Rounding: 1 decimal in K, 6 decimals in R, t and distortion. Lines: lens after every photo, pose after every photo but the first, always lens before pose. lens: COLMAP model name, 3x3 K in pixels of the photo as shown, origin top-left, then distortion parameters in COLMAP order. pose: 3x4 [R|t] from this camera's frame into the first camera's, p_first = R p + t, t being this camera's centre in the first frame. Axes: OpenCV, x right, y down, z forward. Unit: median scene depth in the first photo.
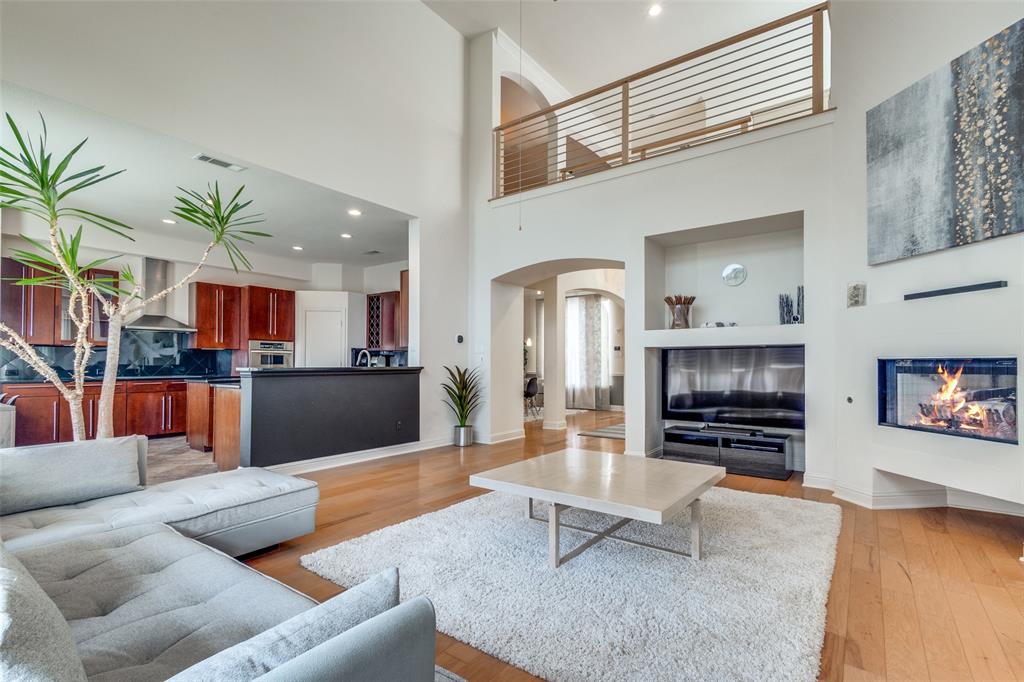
lens RADIAL K [[468.0, 0, 507.7], [0, 468.0, 355.3], [0, 0, 1]] dist [-0.001230, -0.000353]
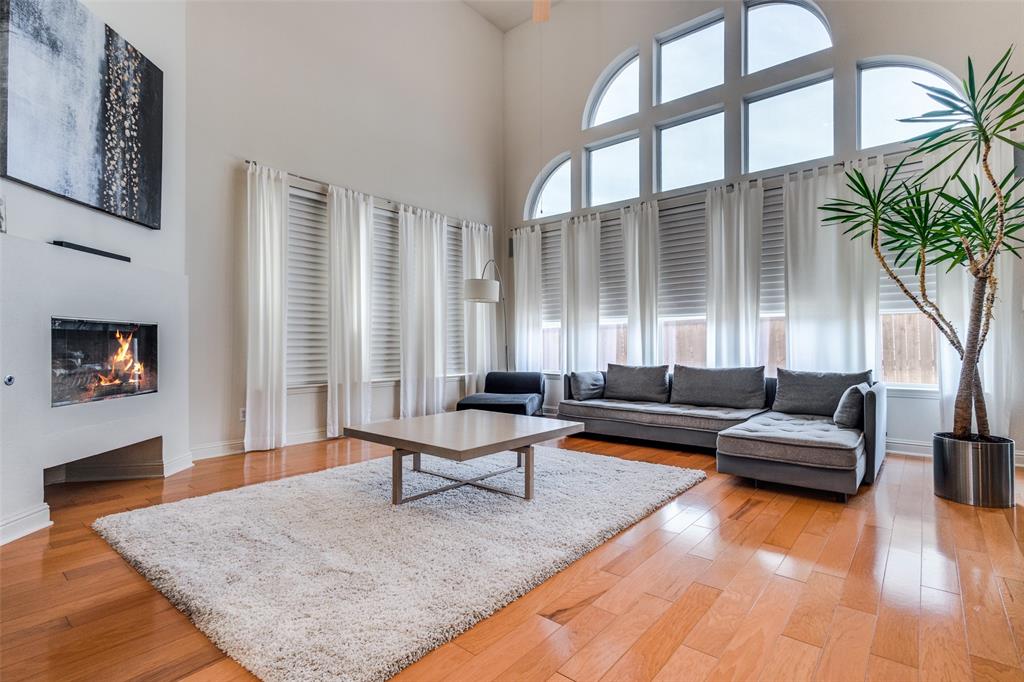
lens RADIAL K [[488.0, 0, 528.0], [0, 488.0, 346.8], [0, 0, 1]] dist [0.019124, -0.000819]
pose [[-0.998626, -0.001281, 0.052382, -0.002212], [-0.001915, 0.999925, -0.012069, 0.031112], [-0.052362, -0.012153, -0.998554, 0.887318]]
